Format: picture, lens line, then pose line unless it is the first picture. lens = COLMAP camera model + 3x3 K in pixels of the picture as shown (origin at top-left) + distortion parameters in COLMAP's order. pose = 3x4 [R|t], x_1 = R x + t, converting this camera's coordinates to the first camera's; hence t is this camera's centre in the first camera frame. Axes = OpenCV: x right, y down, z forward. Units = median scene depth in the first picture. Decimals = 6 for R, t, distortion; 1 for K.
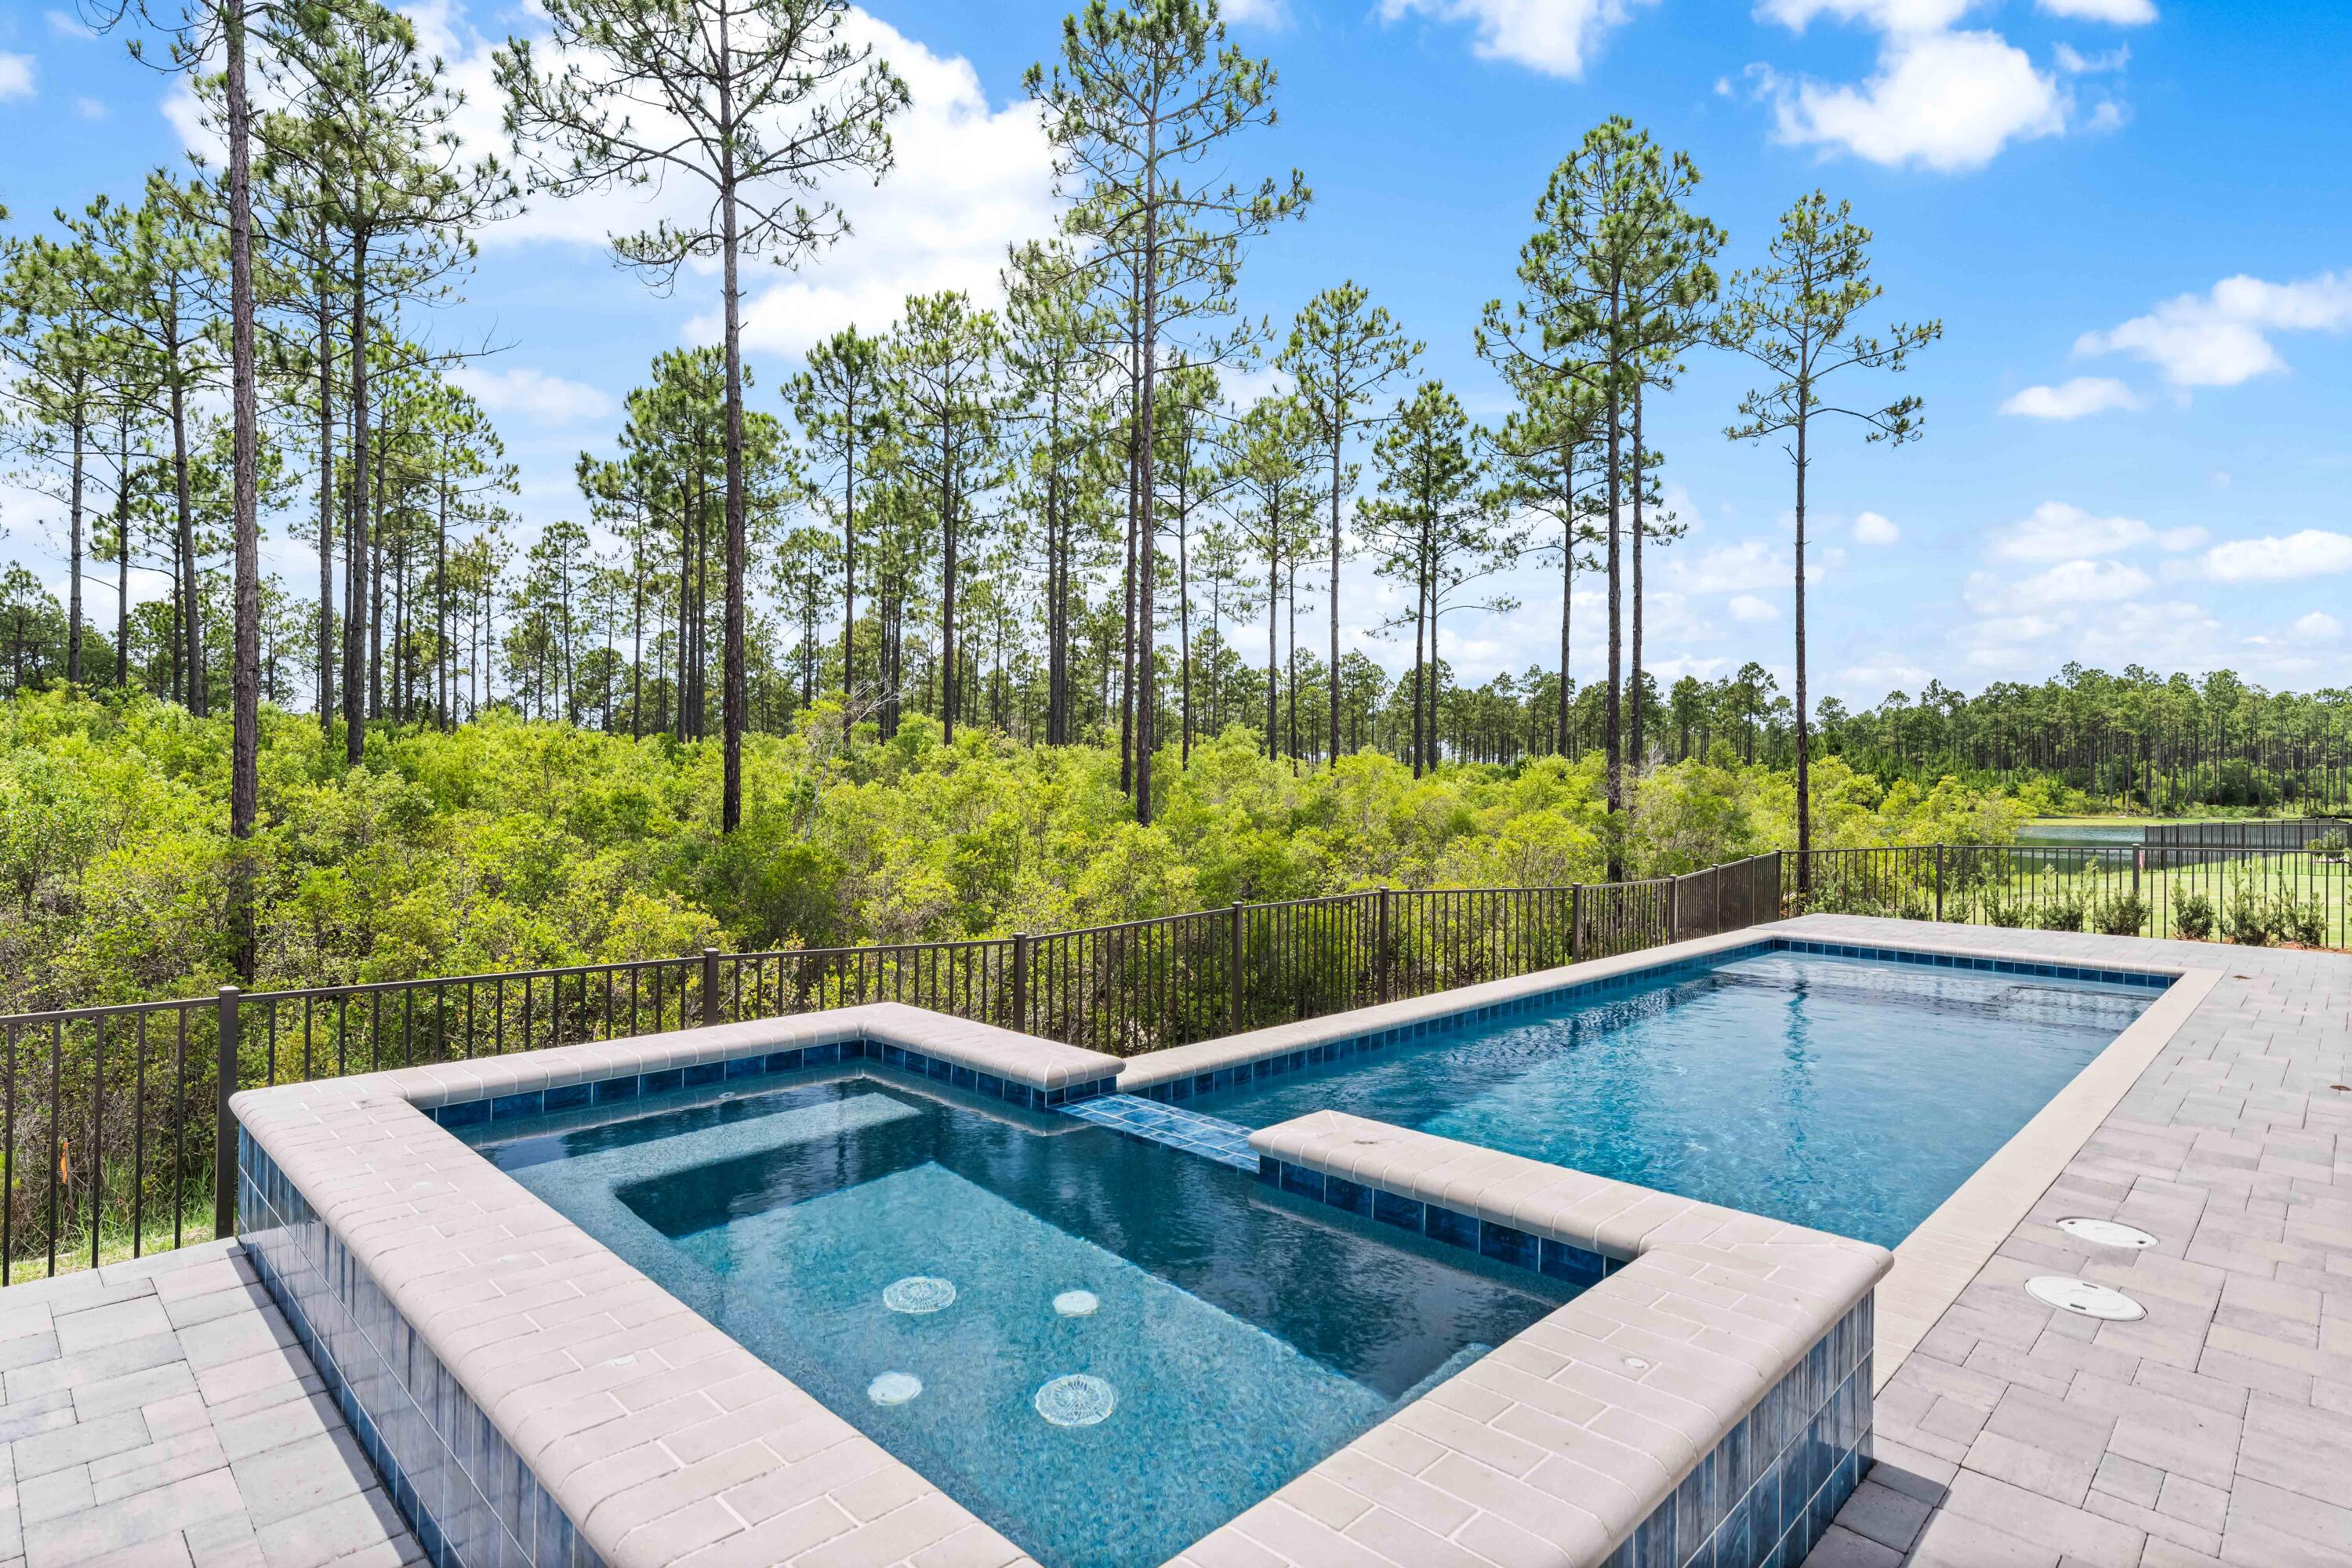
lens RADIAL K [[1213.5, 0, 1163.3], [0, 1213.5, 777.3], [0, 0, 1]] dist [-0.002686, 0.001575]
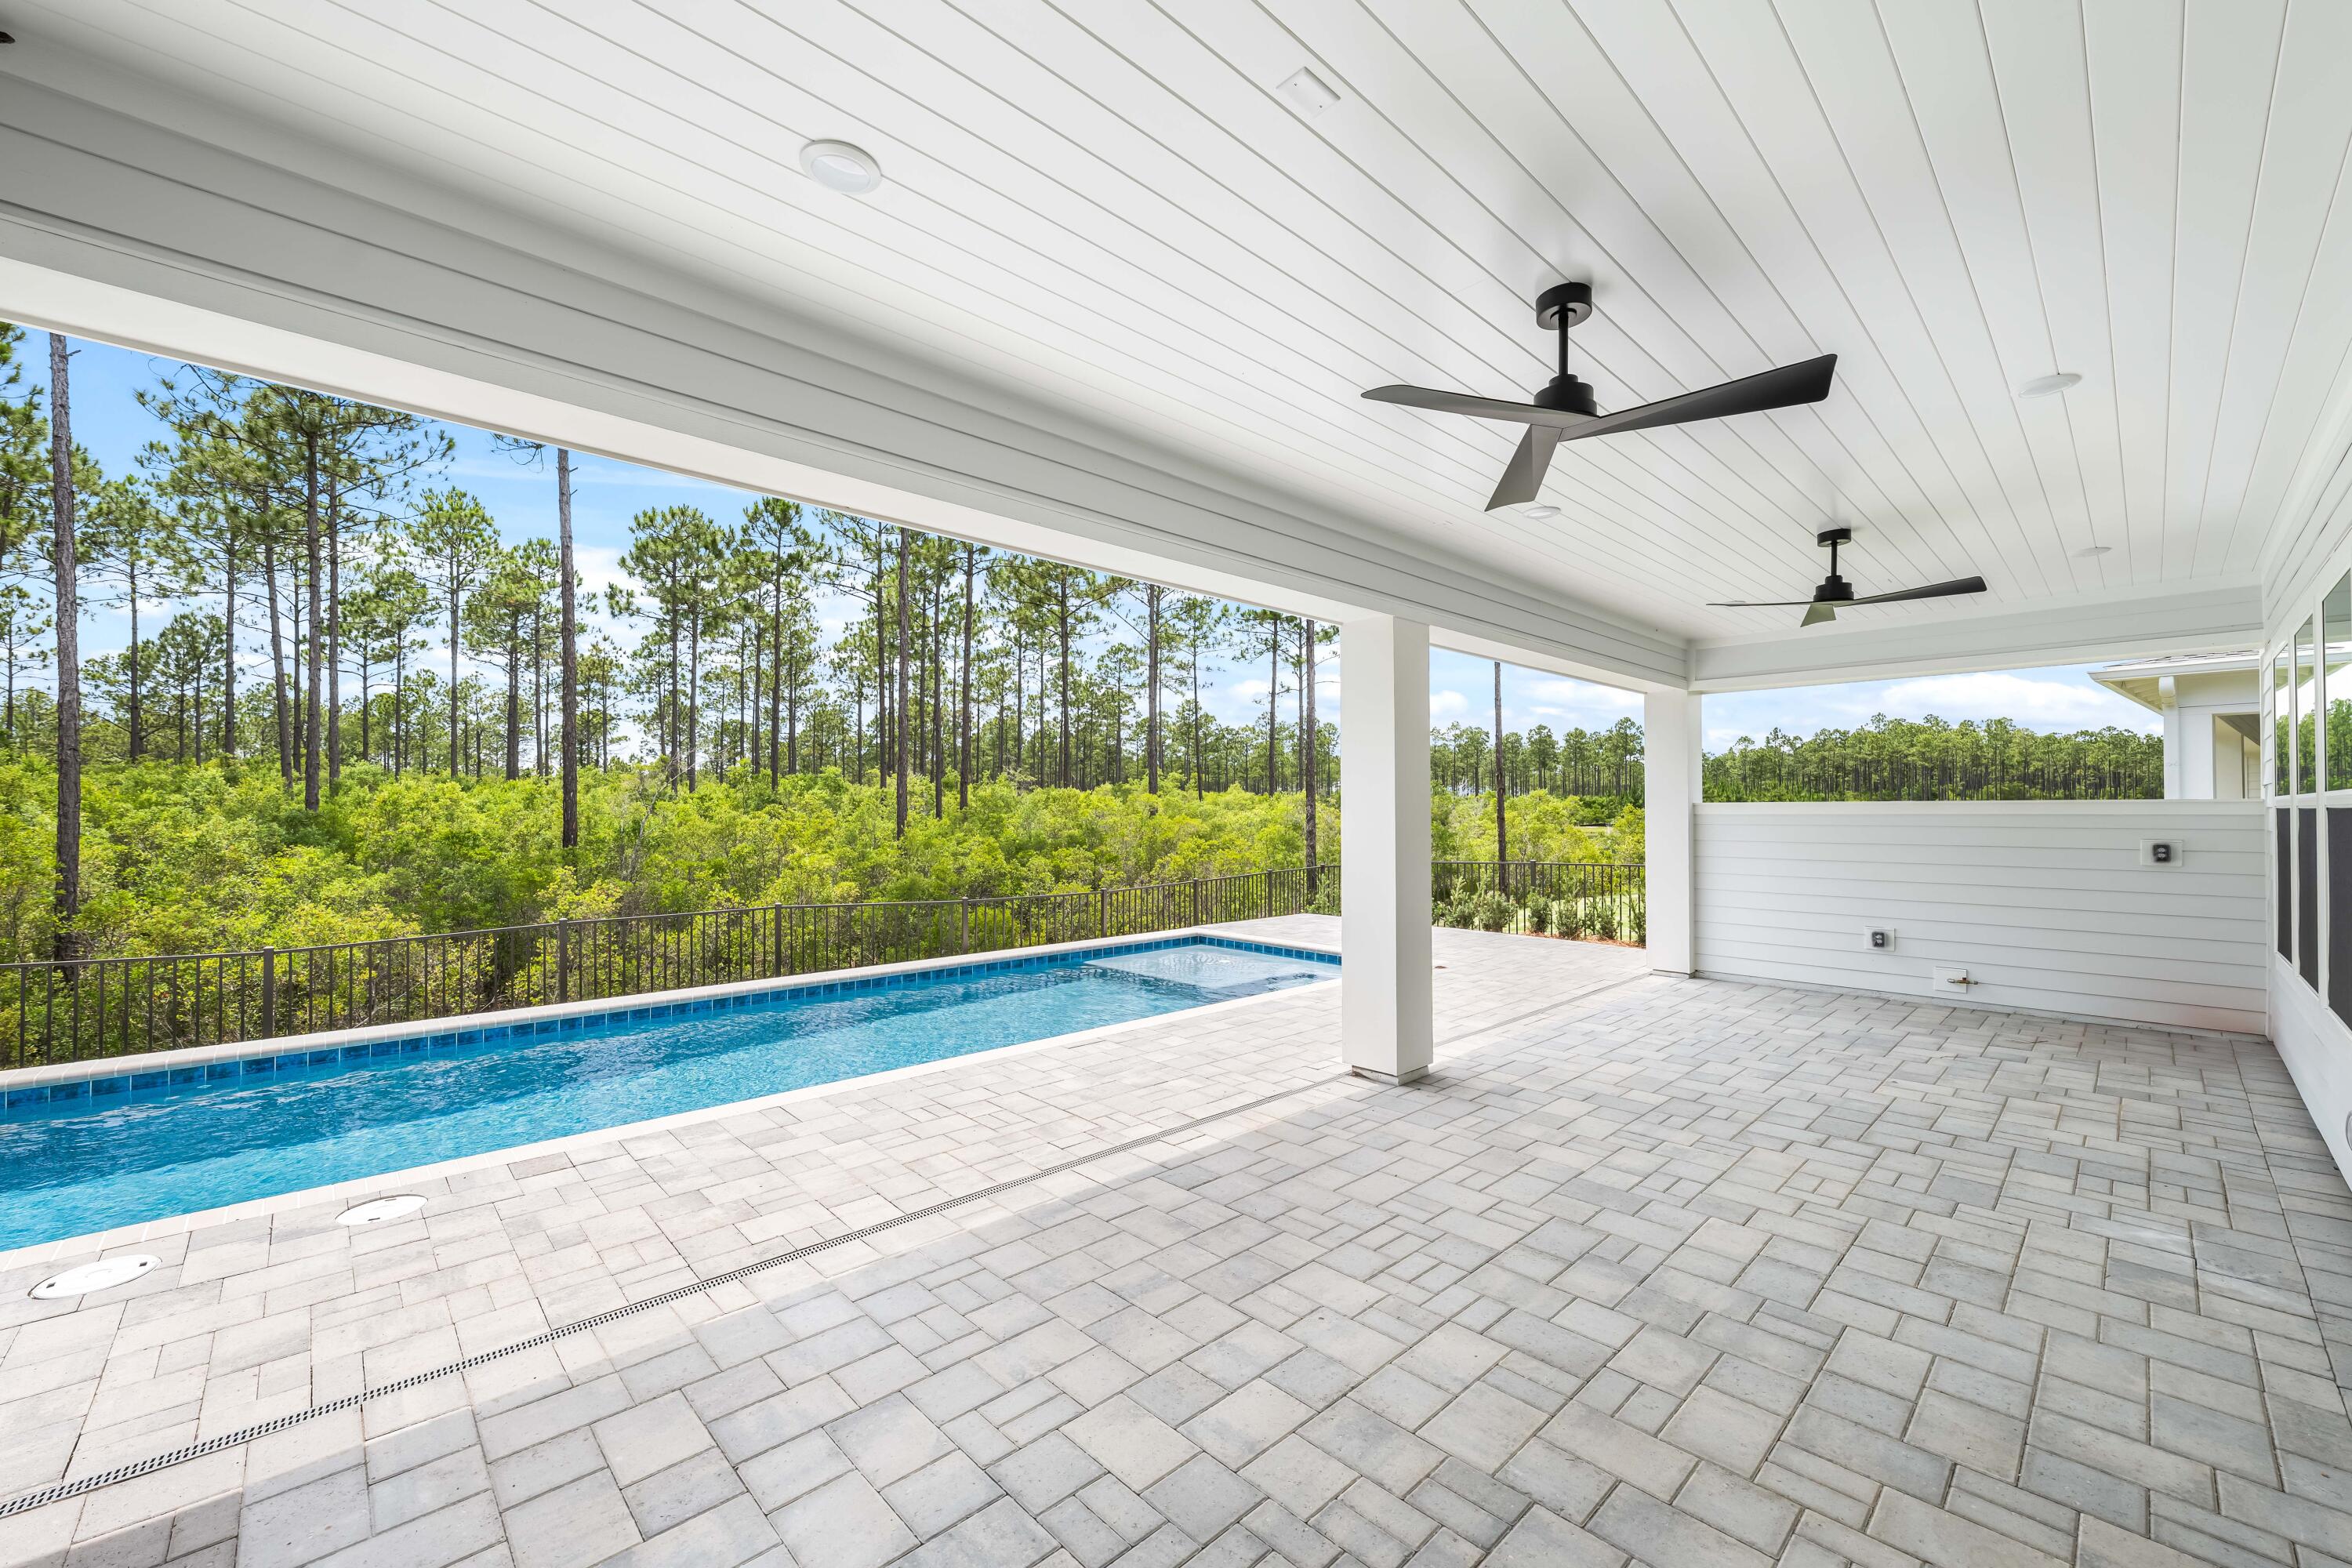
lens RADIAL K [[871.3, 0, 1171.8], [0, 871.3, 798.6], [0, 0, 1]] dist [0.000756, 0.000117]
pose [[0.999165, -0.010224, -0.039552, 0.233895], [0.009909, 0.999918, -0.008171, -0.004186], [0.039633, 0.007772, 0.999184, 0.019902]]
